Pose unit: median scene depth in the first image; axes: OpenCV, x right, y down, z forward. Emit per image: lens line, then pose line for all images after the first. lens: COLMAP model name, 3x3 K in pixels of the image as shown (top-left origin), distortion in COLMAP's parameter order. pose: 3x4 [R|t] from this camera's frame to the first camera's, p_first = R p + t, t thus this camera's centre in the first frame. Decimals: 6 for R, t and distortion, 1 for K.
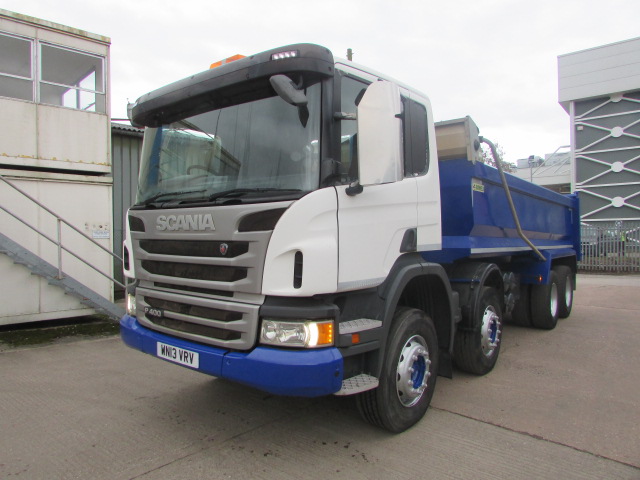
lens RADIAL K [[476.5, 0, 320.0], [0, 476.5, 240.0], [0, 0, 1]] dist [-0.025507, 0.002519]
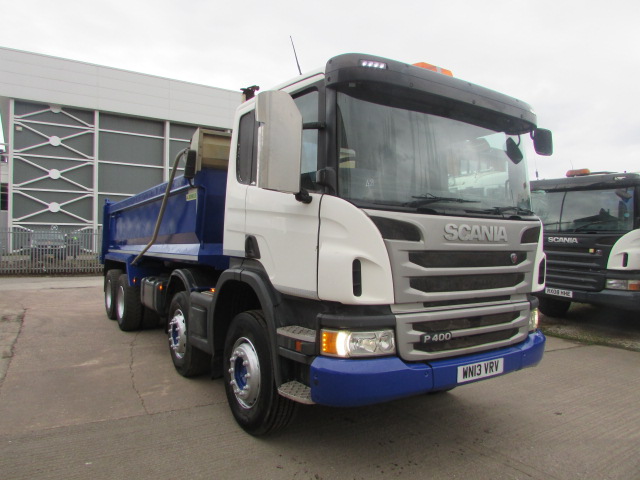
lens RADIAL K [[456.6, 0, 320.0], [0, 456.6, 240.0], [0, 0, 1]] dist [-0.013338, 0.002557]
pose [[0.285065, 0.006067, 0.958489, -1.247853], [-0.000957, 0.999981, -0.006045, -0.015694], [-0.958508, 0.000806, 0.285065, 1.022359]]
